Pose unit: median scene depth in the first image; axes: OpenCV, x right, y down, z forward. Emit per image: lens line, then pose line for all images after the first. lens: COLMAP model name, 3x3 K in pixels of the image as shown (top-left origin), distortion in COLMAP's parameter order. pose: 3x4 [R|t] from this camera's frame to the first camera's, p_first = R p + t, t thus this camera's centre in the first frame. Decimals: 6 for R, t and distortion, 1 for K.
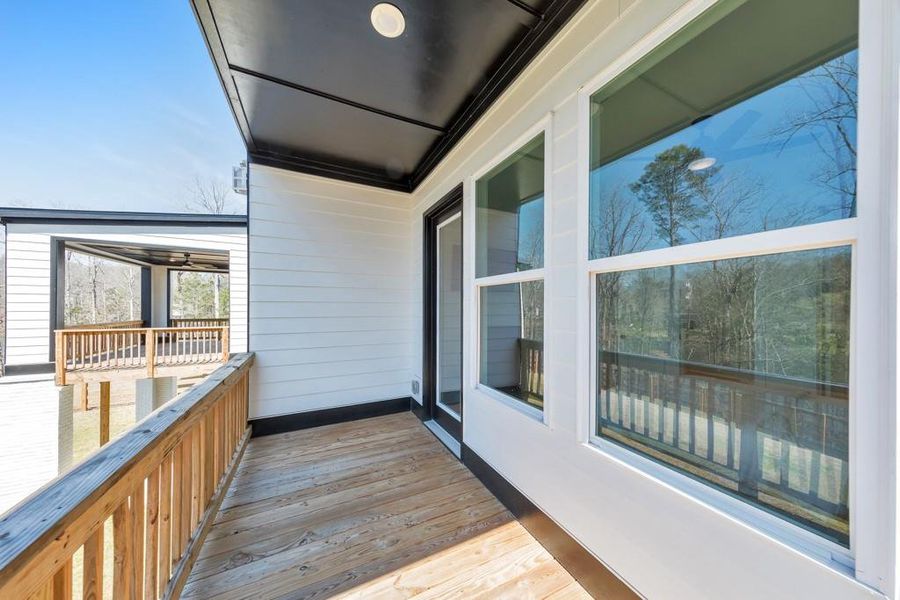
lens RADIAL K [[286.2, 0, 451.1], [0, 286.2, 308.8], [0, 0, 1]] dist [0.004956, -0.000406]
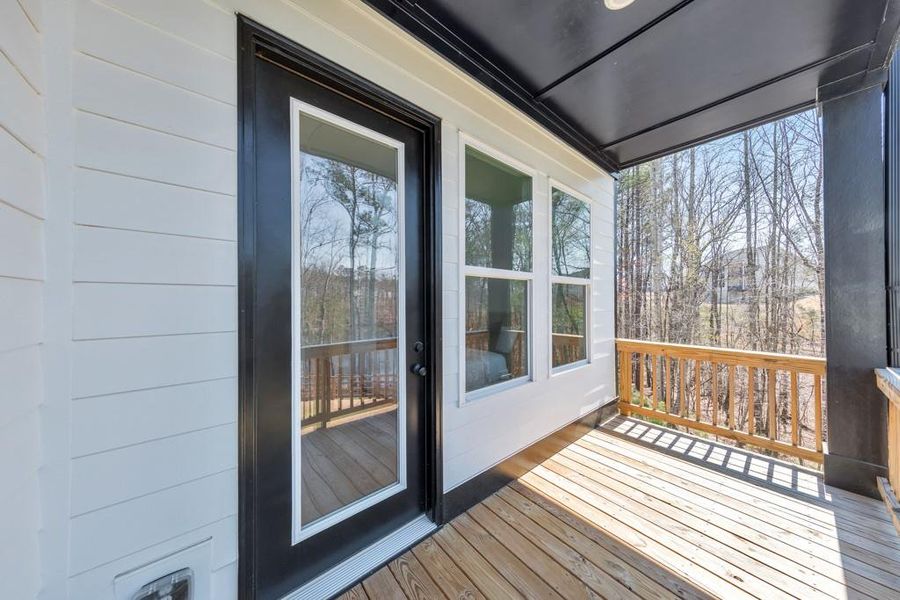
lens RADIAL K [[286.2, 0, 452.9], [0, 286.2, 294.6], [0, 0, 1]] dist [0.004956, -0.000406]
pose [[-0.235785, 0.006312, 0.971785, -0.760311], [-0.001393, 0.999976, -0.006834, -0.019441], [-0.971804, -0.002965, -0.235770, 1.350260]]
